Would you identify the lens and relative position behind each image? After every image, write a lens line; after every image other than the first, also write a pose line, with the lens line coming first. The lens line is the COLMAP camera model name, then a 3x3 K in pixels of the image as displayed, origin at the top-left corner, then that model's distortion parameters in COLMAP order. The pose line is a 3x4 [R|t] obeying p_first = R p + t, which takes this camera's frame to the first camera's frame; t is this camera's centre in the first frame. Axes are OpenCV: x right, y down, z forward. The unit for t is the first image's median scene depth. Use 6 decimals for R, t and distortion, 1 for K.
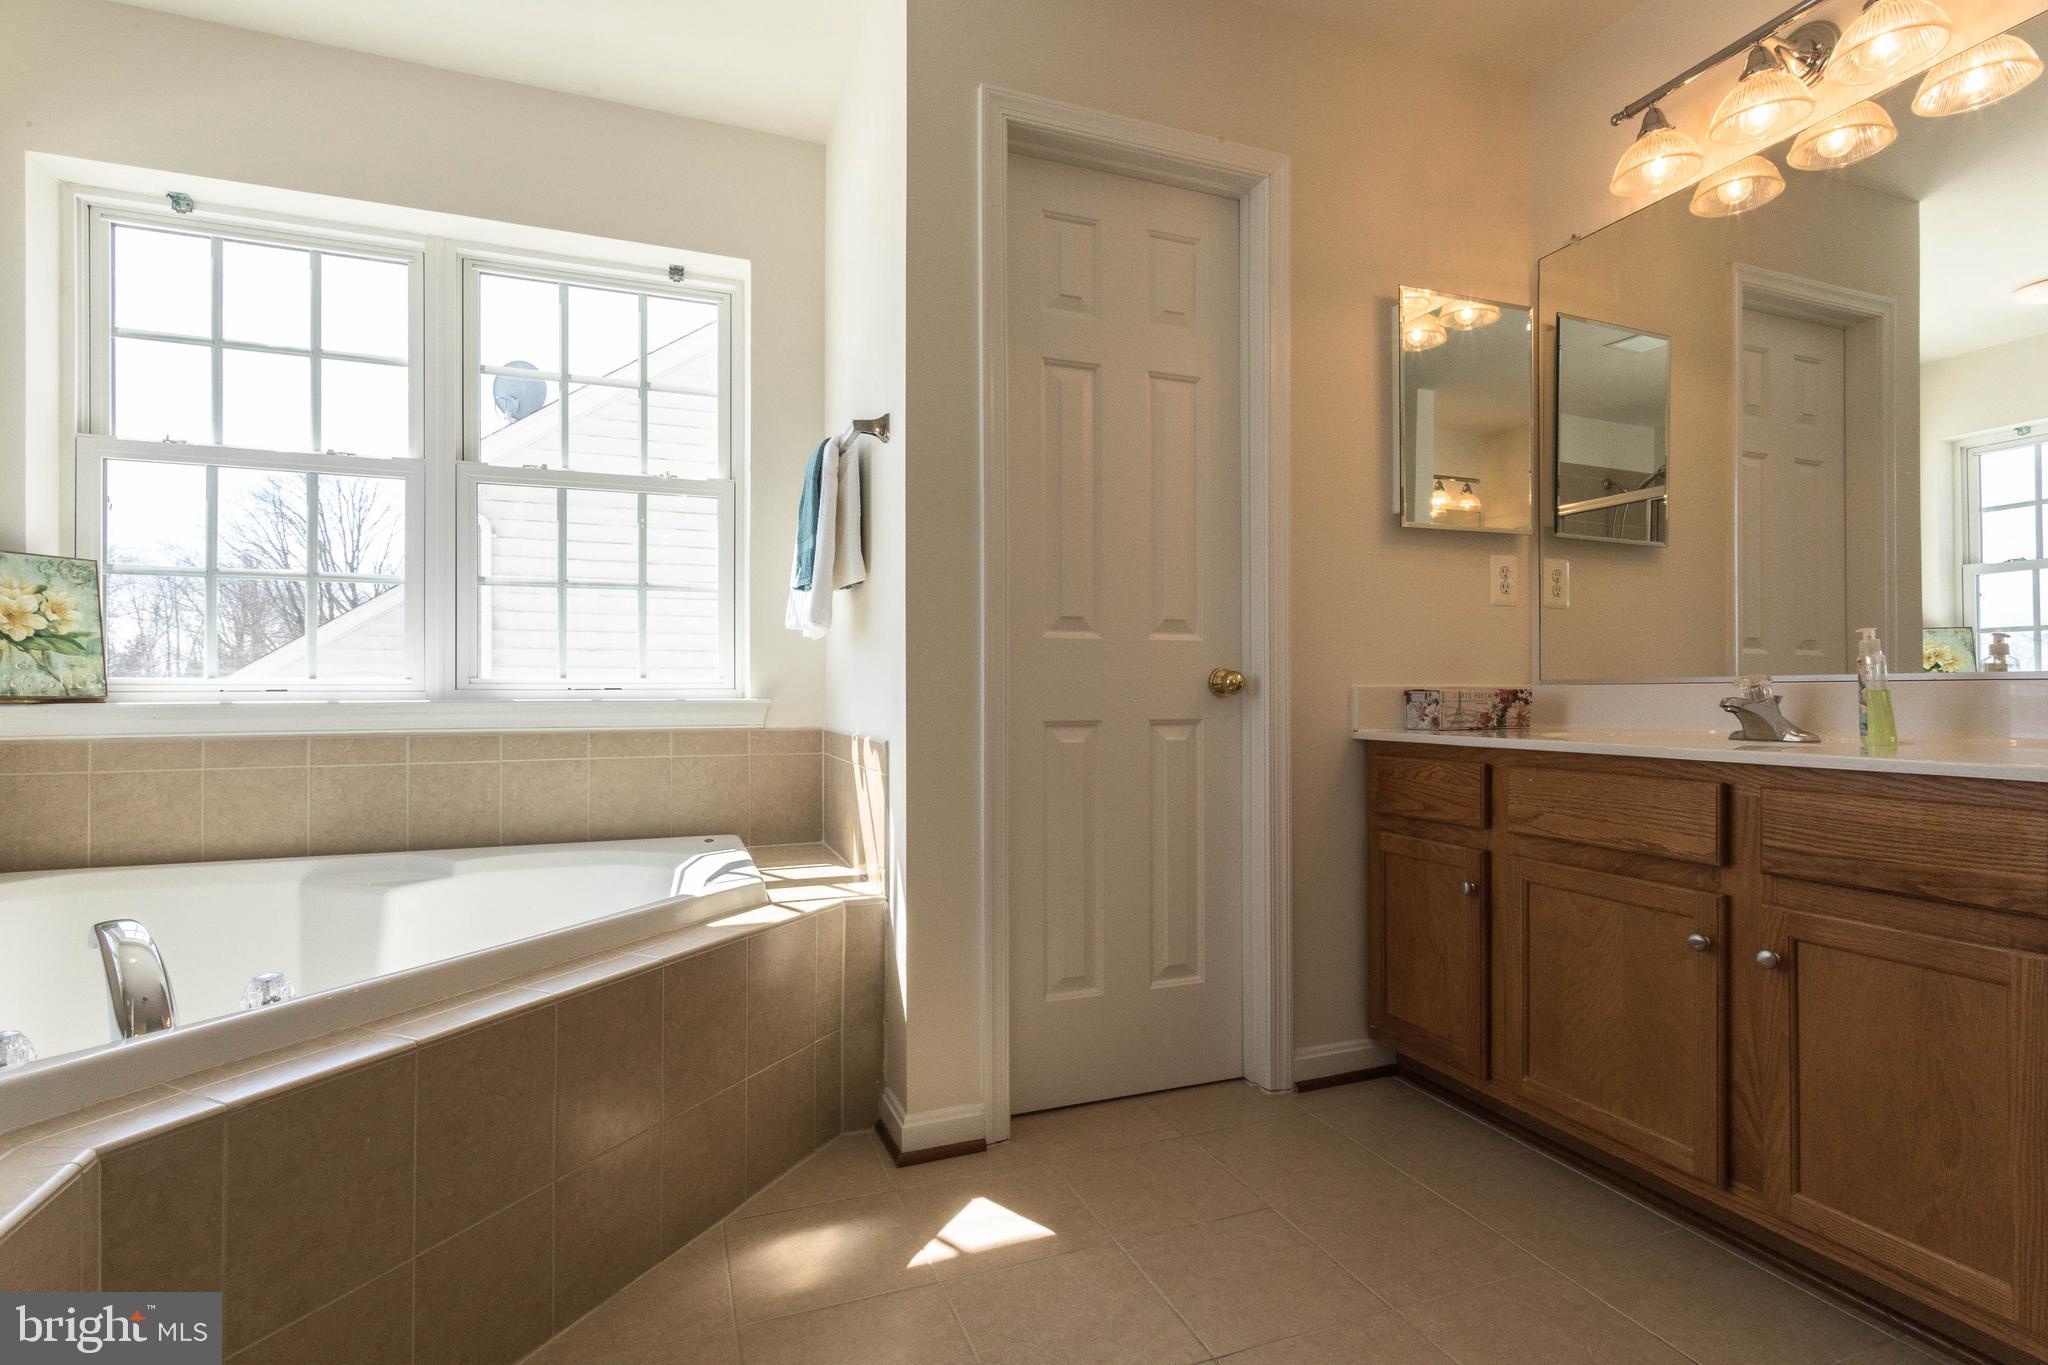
lens RADIAL K [[979.2, 0, 1032.7], [0, 979.2, 693.0], [0, 0, 1]] dist [0.009174, -0.002707]
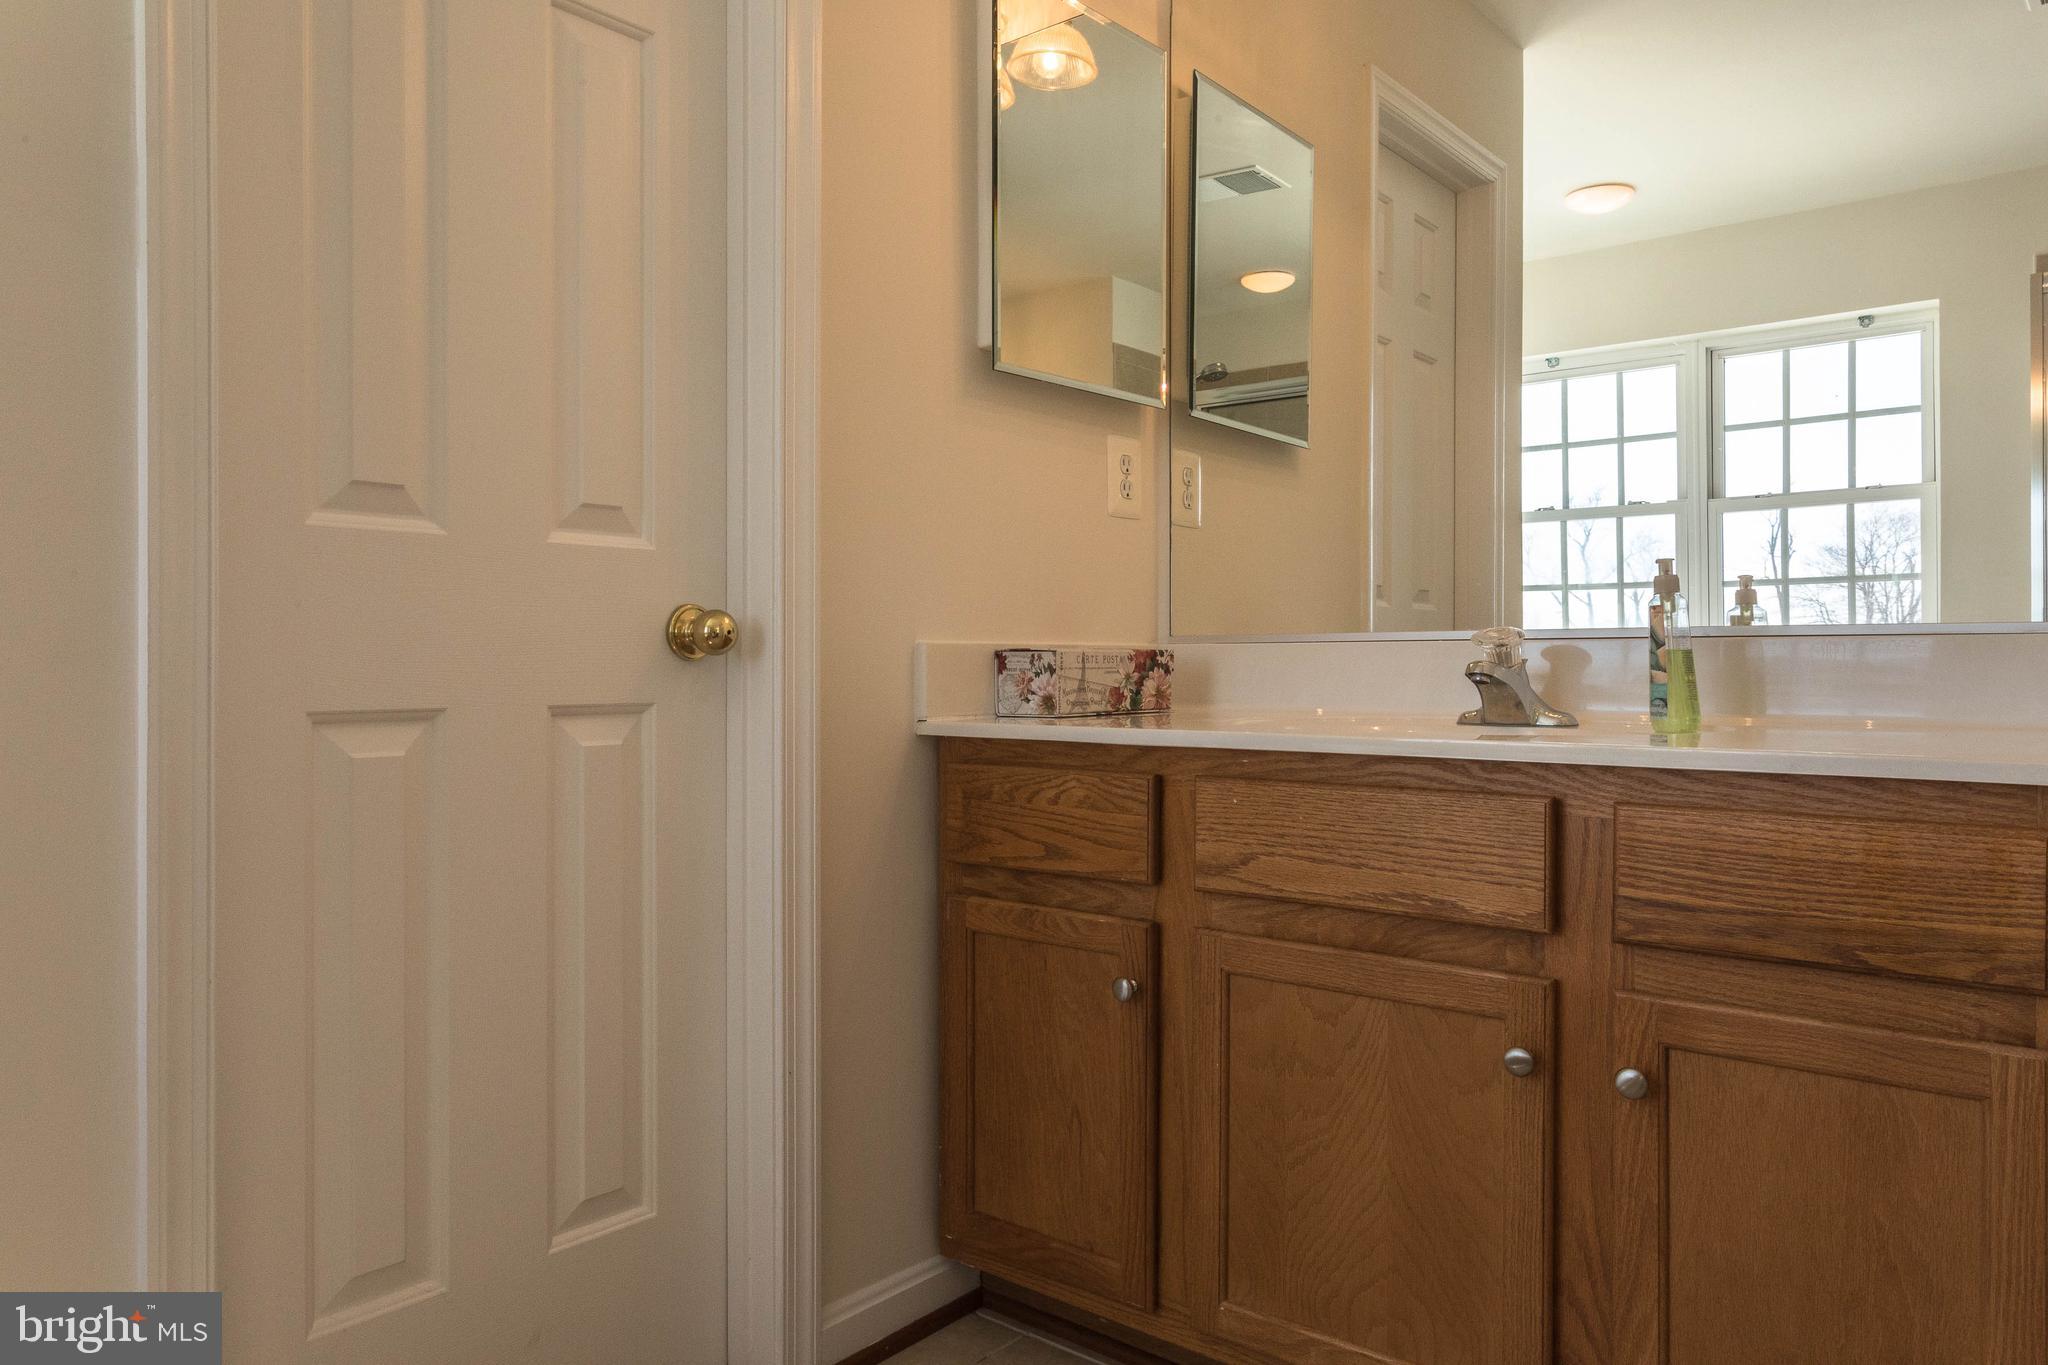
lens RADIAL K [[1401.2, 0, 1014.0], [0, 1401.2, 661.3], [0, 0, 1]] dist [0.001196, 0.006697]
pose [[0.882450, 0.002723, 0.470399, -0.006599], [-0.001896, 0.999996, -0.002231, 0.007397], [-0.470403, 0.001077, 0.882451, 0.324290]]
